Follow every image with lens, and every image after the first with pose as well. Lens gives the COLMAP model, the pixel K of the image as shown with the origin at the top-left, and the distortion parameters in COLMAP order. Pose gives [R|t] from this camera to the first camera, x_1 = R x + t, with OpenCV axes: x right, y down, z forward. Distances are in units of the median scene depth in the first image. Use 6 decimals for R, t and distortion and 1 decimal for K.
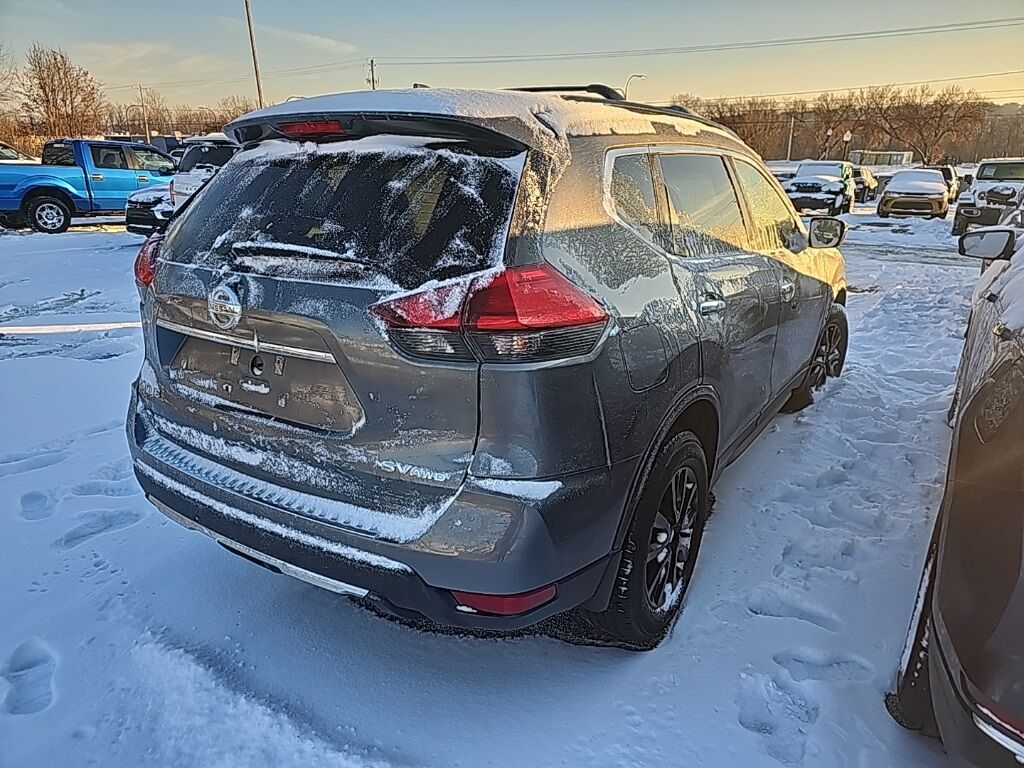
lens RADIAL K [[678.3, 0, 515.3], [0, 678.3, 381.0], [0, 0, 1]] dist [0.080295, -0.086204]
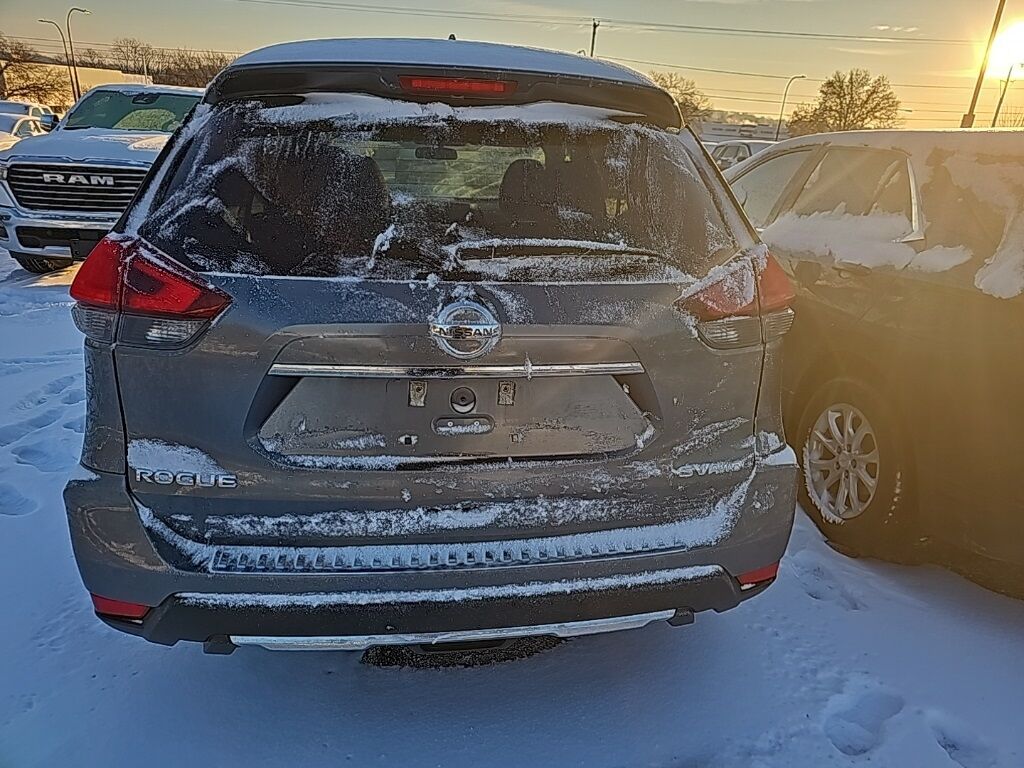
lens RADIAL K [[678.3, 0, 515.3], [0, 678.3, 381.0], [0, 0, 1]] dist [0.080295, -0.086204]
pose [[0.754348, -0.191586, 0.627896, -0.868859], [0.159877, 0.981284, 0.107338, -0.125228], [-0.636709, 0.019416, 0.770860, 0.403491]]
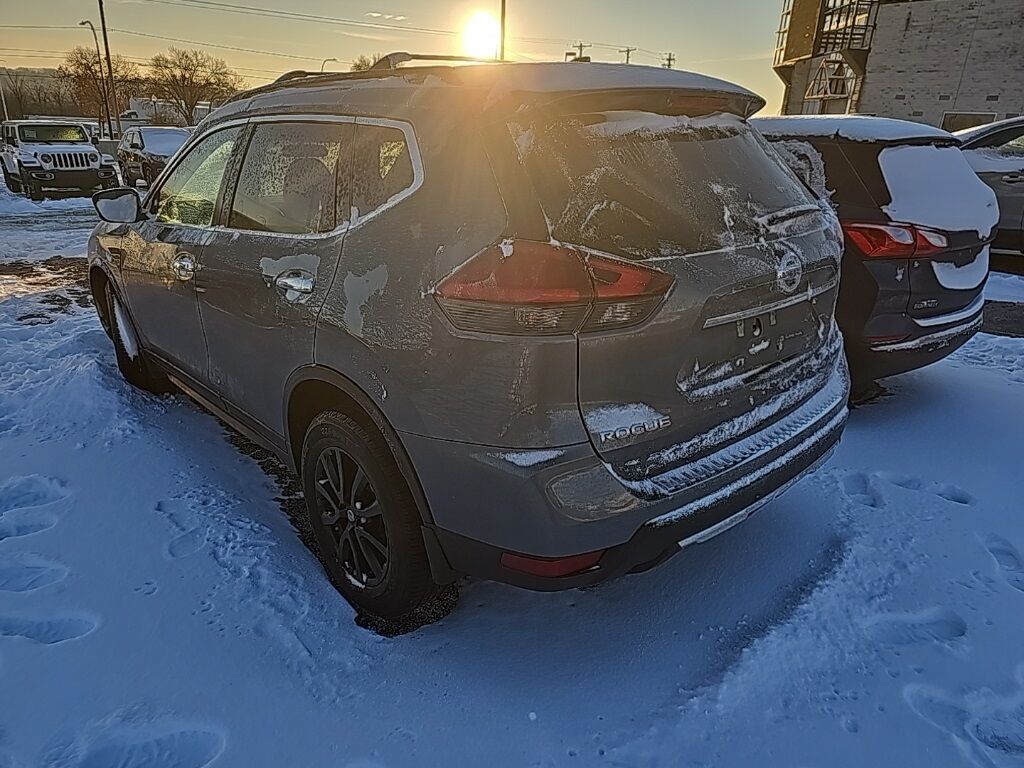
lens RADIAL K [[681.1, 0, 511.8], [0, 681.1, 369.8], [0, 0, 1]] dist [0.087776, -0.077698]
pose [[0.240196, -0.317345, 0.917387, -1.597938], [0.286050, 0.926230, 0.245508, -0.361994], [-0.927621, 0.203449, 0.313254, 1.111386]]
